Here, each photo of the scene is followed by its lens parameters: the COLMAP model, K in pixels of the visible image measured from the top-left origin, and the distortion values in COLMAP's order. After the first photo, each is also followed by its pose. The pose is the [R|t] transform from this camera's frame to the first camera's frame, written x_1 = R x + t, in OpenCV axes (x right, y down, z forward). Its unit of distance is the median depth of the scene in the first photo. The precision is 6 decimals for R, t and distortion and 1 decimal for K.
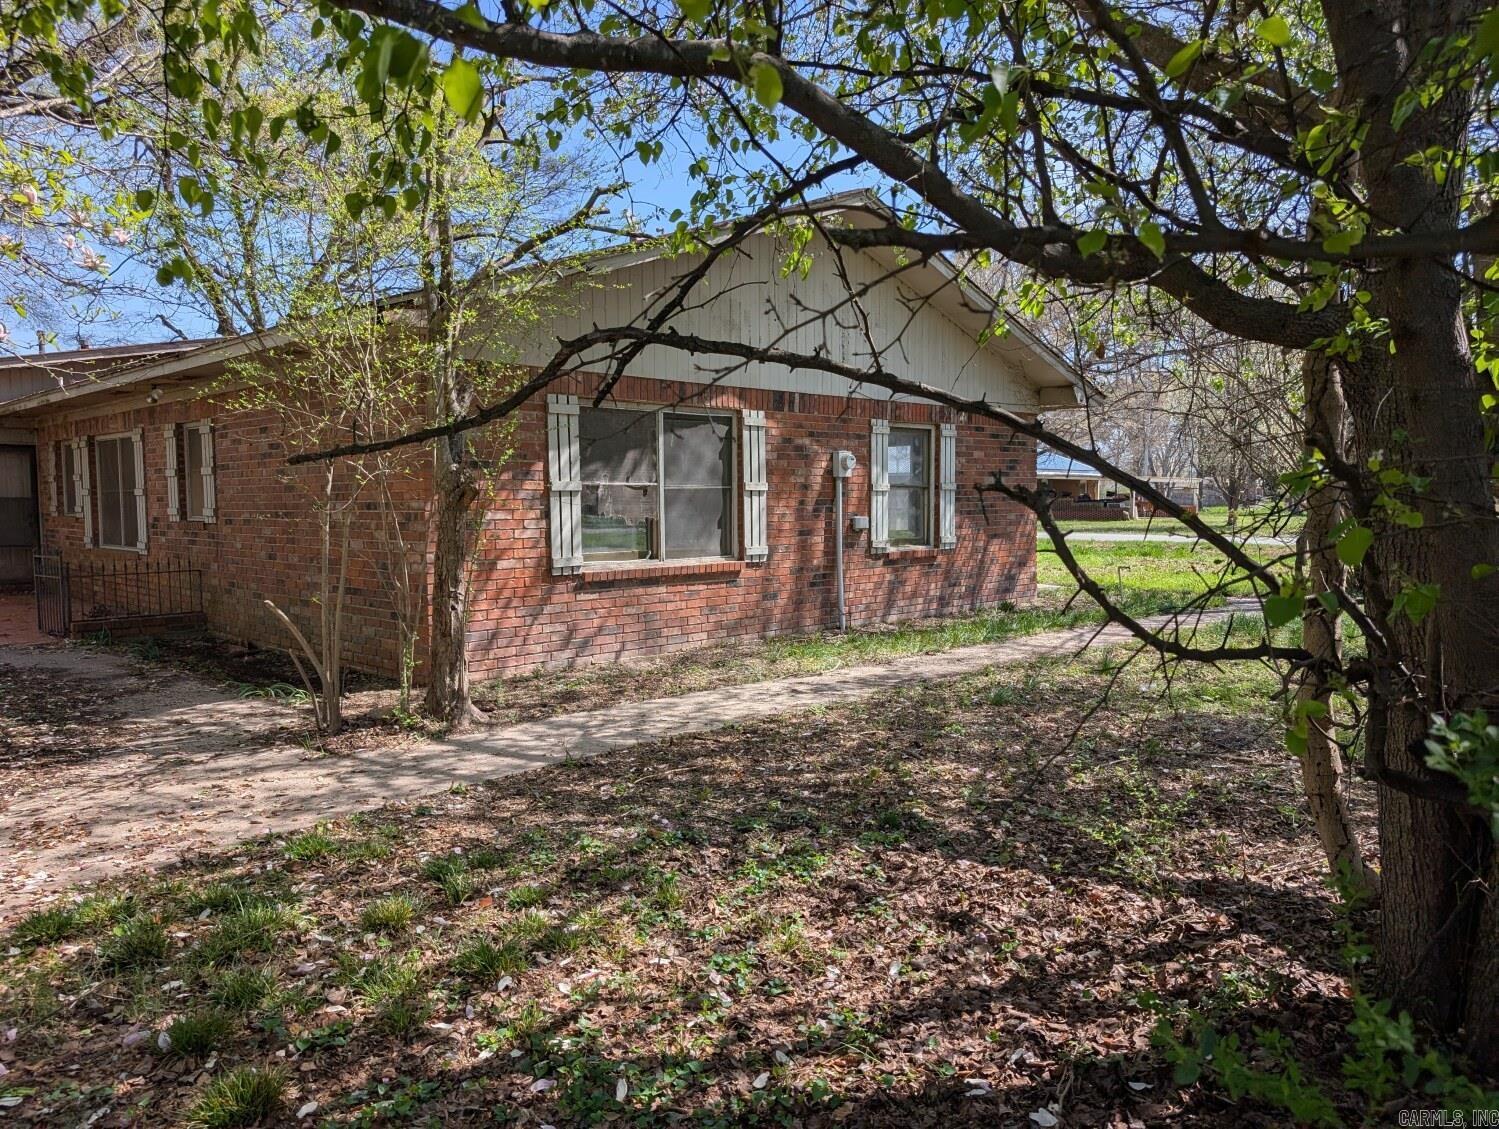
lens RADIAL K [[1014.7, 0, 754.5], [0, 1014.7, 574.8], [0, 0, 1]] dist [-0.015725, -0.019123]
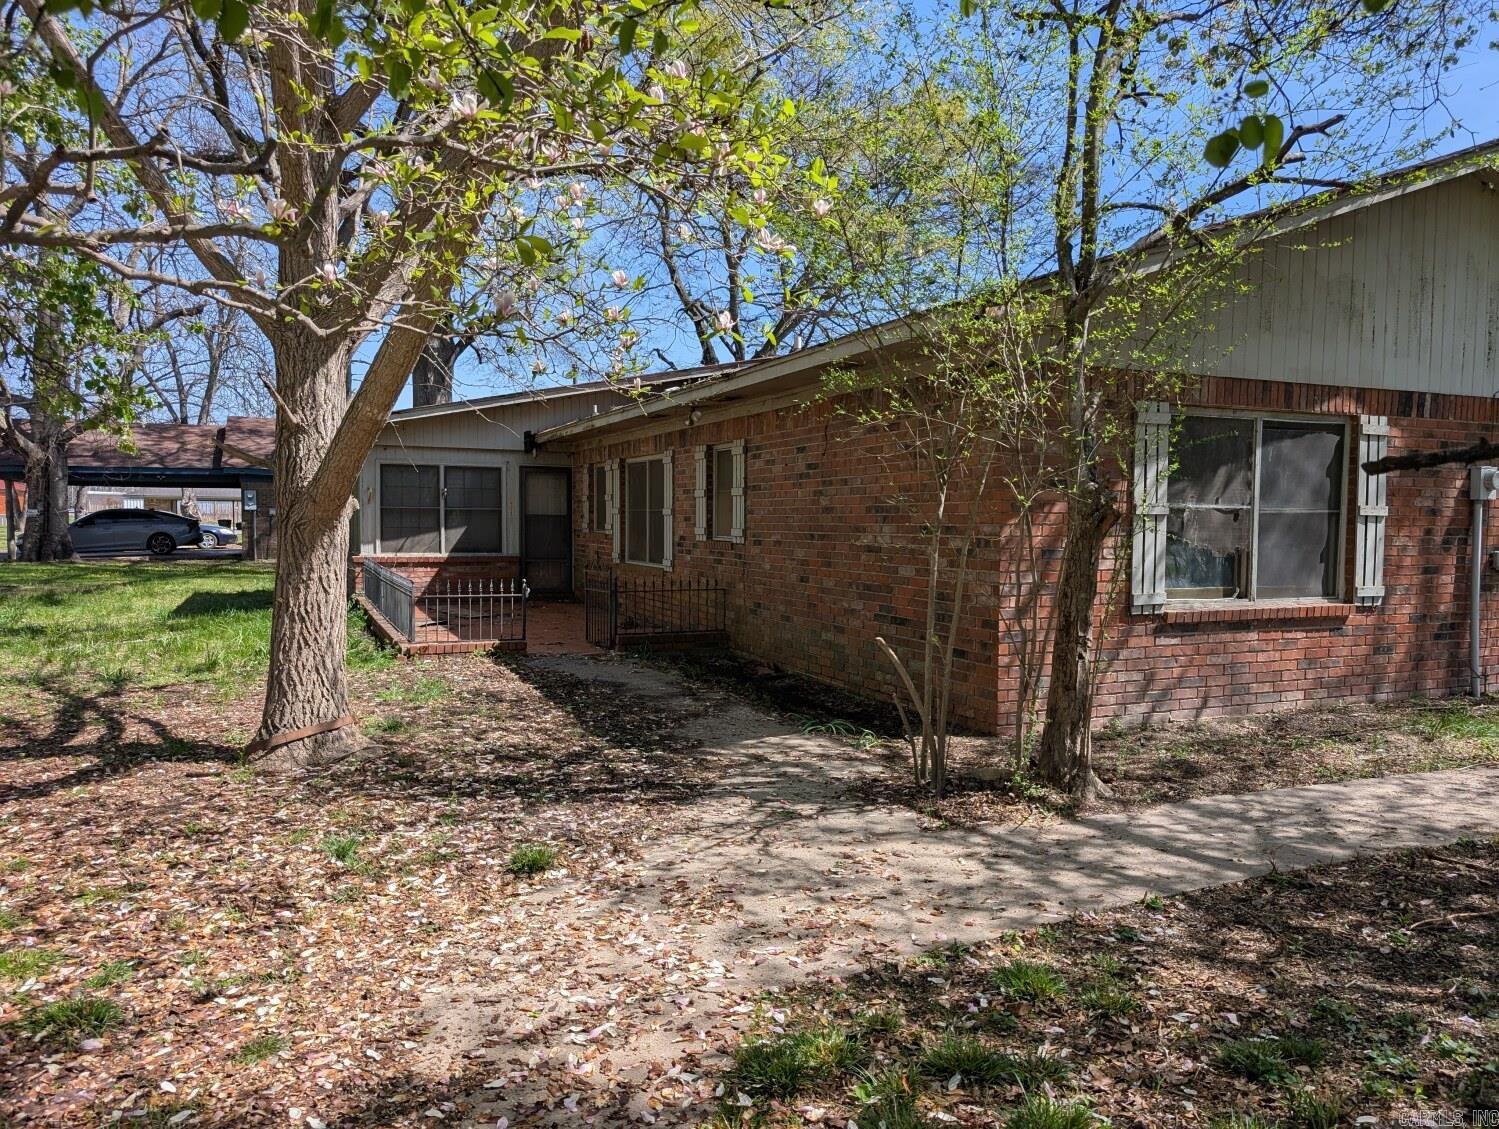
lens RADIAL K [[1014.7, 0, 739.4], [0, 1014.7, 577.1], [0, 0, 1]] dist [-0.015725, -0.019123]
pose [[0.913845, 0.032469, -0.404762, -0.153455], [-0.040034, 0.999146, -0.010237, -0.008522], [0.404084, 0.025559, 0.914365, 0.091685]]
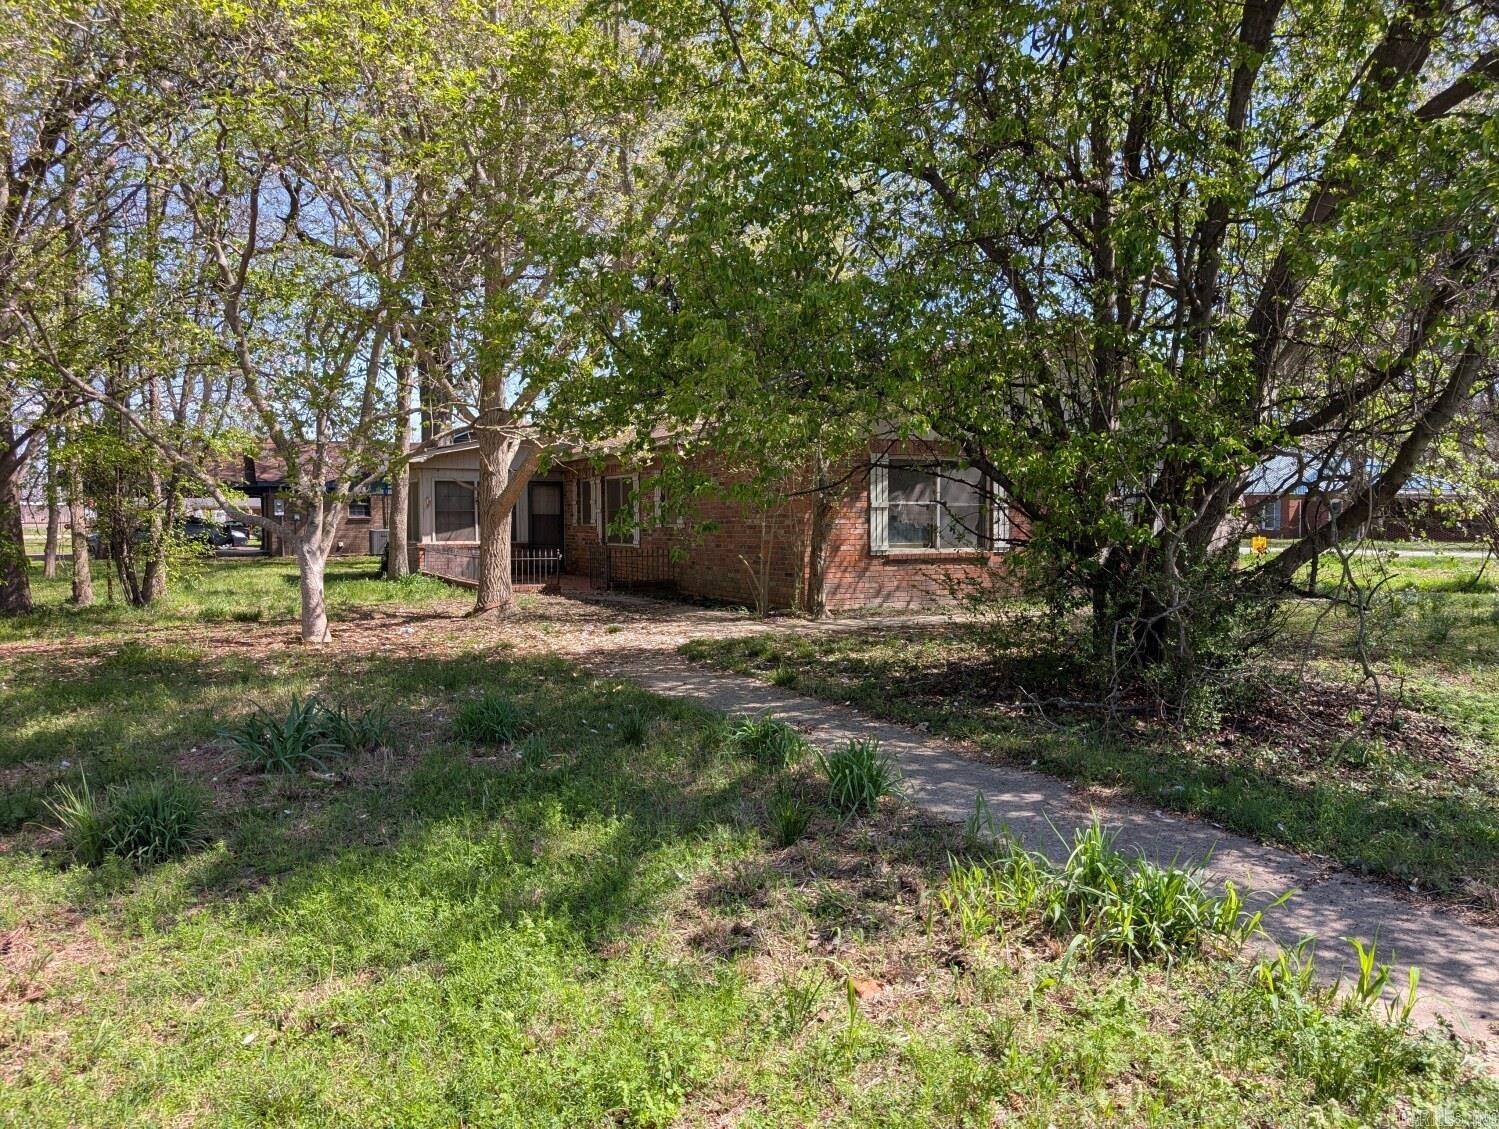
lens RADIAL K [[1014.7, 0, 739.9], [0, 1014.7, 578.3], [0, 0, 1]] dist [-0.015725, -0.019123]
pose [[0.938941, 0.016875, -0.343663, 0.191717], [-0.022883, 0.999648, -0.013433, 0.068673], [0.343315, 0.020477, 0.938997, -0.727607]]
